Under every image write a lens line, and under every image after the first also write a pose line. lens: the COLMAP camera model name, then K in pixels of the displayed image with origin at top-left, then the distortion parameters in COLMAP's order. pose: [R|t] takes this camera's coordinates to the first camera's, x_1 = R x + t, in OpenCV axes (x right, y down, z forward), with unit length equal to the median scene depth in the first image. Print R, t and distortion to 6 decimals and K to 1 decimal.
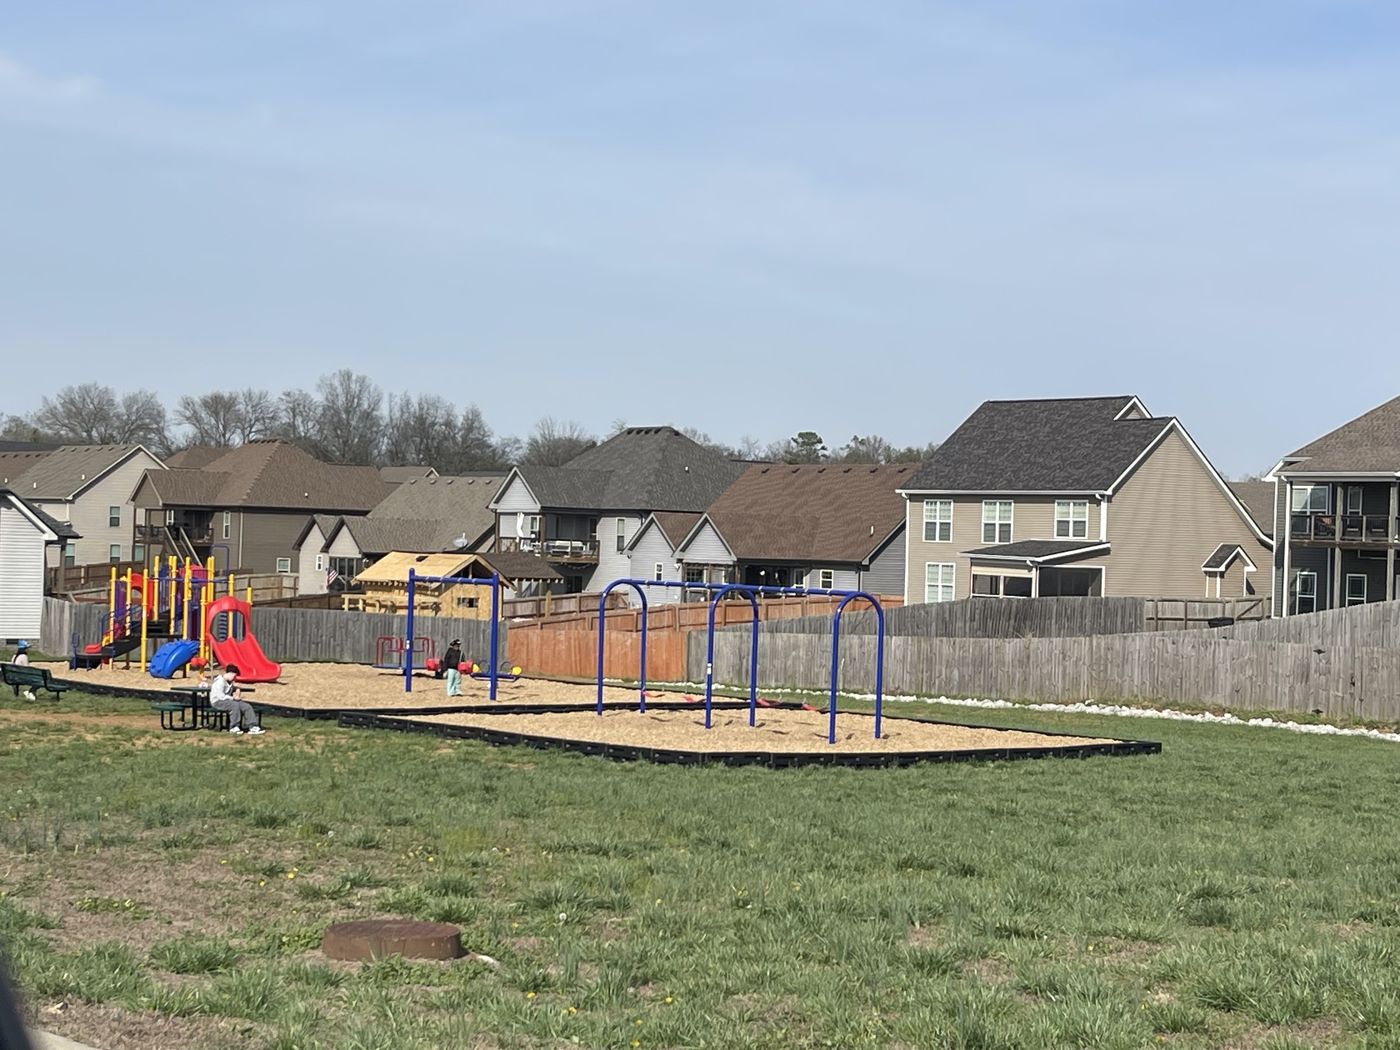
lens RADIAL K [[2509.4, 0, 735.0], [0, 2509.4, 526.3], [0, 0, 1]] dist [0.244865, -1.037035]
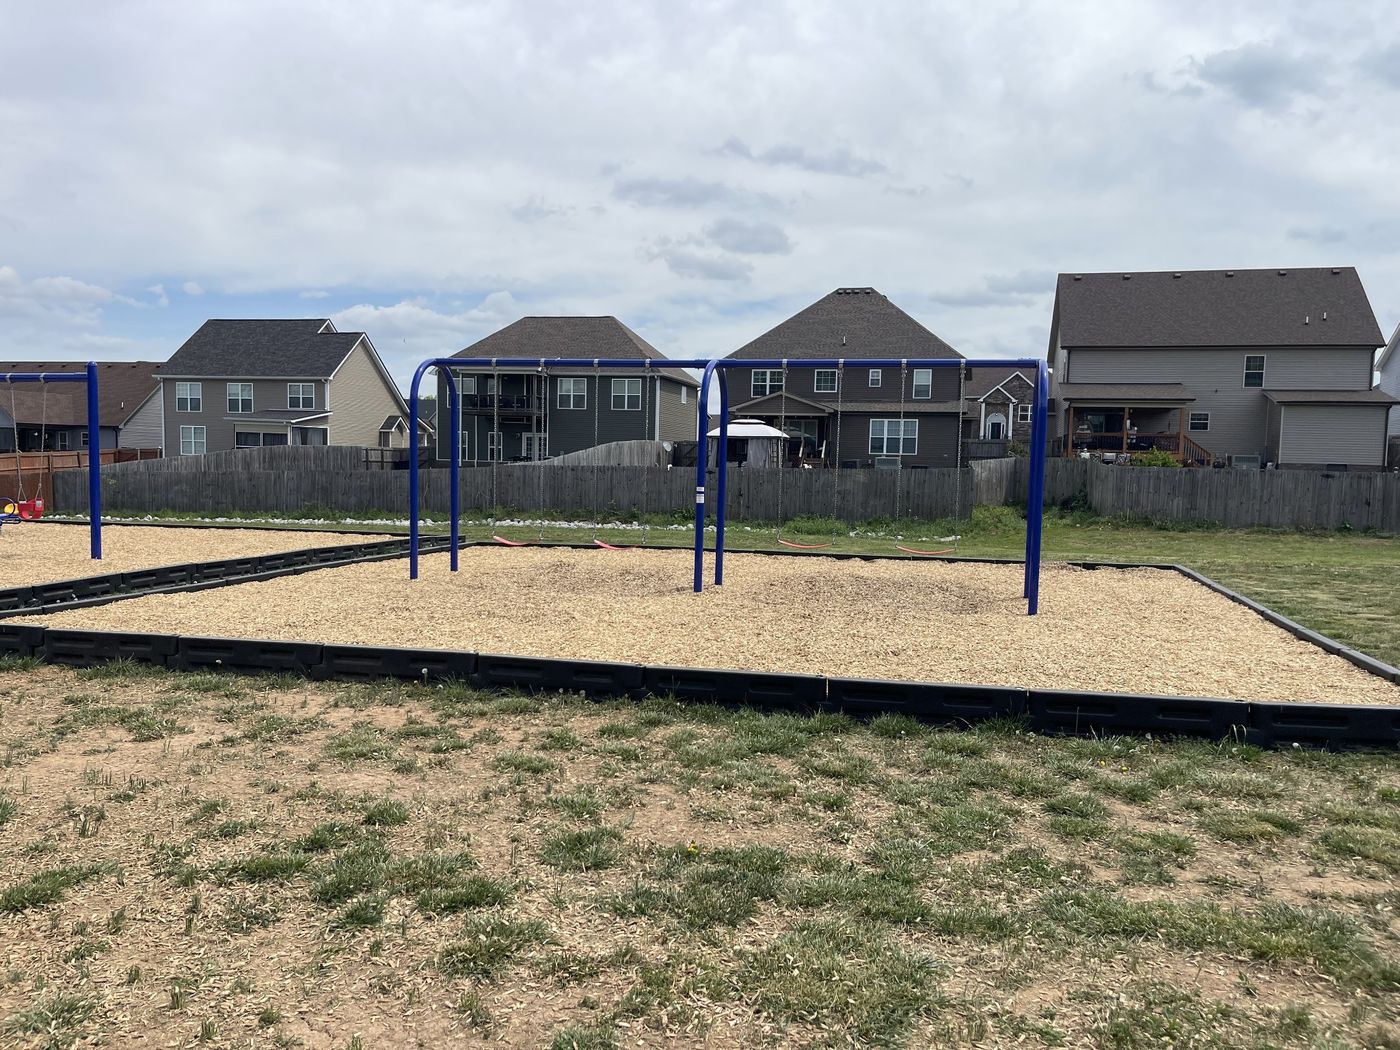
lens RADIAL K [[1055.1, 0, 694.6], [0, 1055.1, 534.0], [0, 0, 1]] dist [0.062300, -0.084218]
pose [[0.790970, -0.052898, 0.609564, -0.080078], [-0.005804, 0.995562, 0.093926, 0.020072], [-0.611828, -0.077831, 0.787153, 0.381878]]
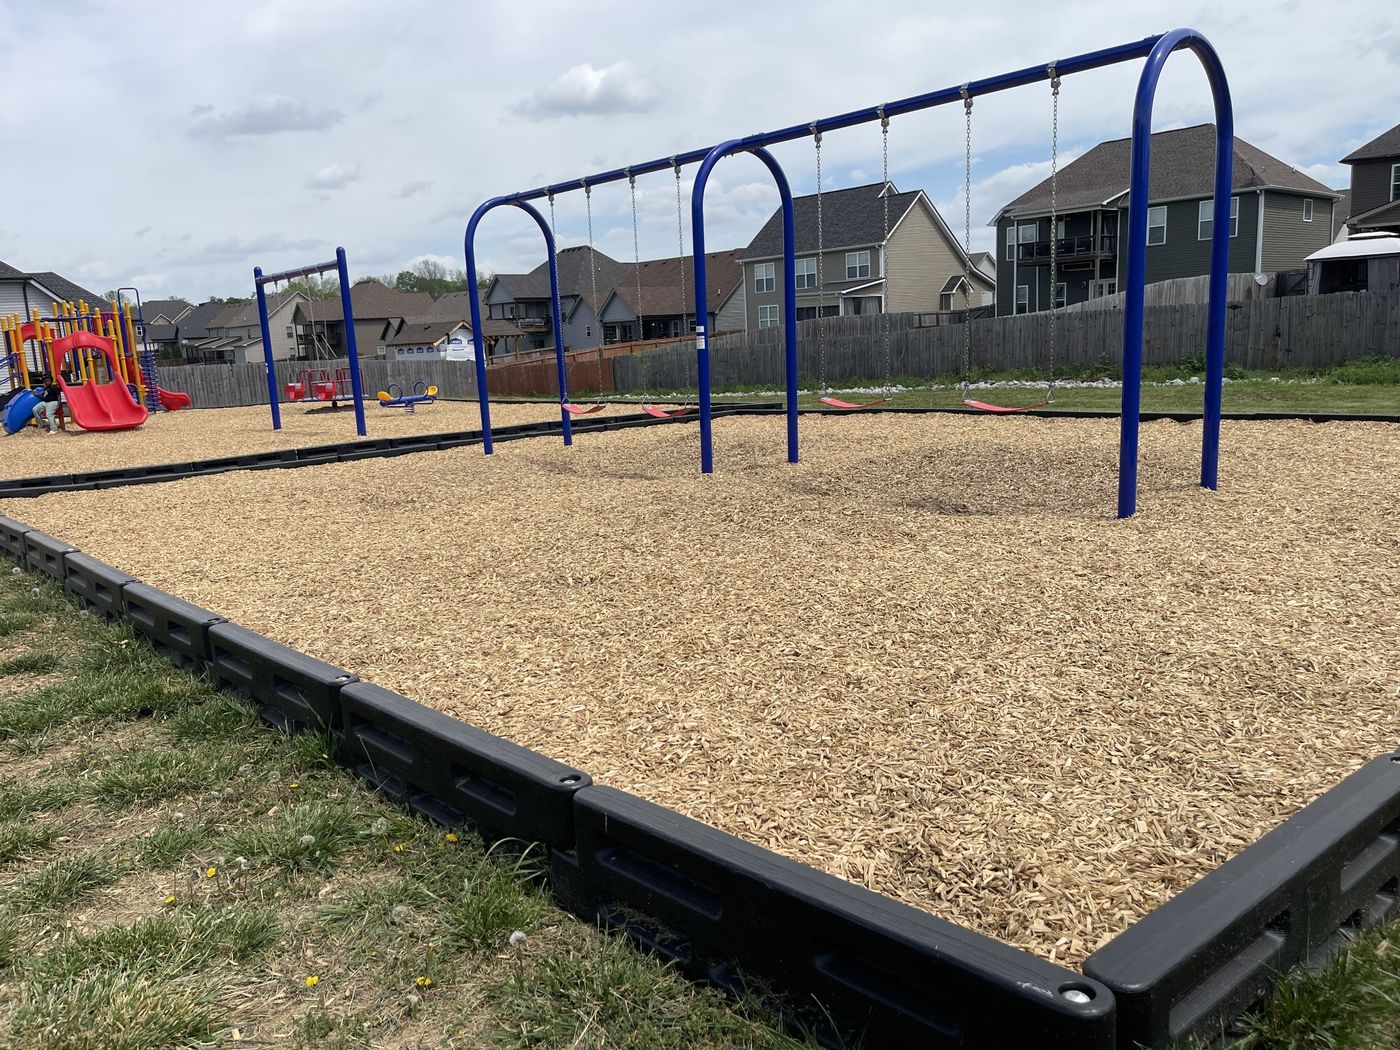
lens RADIAL K [[1060.0, 0, 691.0], [0, 1060.0, 533.5], [0, 0, 1]] dist [0.053600, -0.072946]
pose [[0.994824, -0.089655, 0.047818, -0.011385], [0.078901, 0.978131, 0.192442, 0.025987], [-0.064025, -0.187673, 0.980143, 0.388807]]
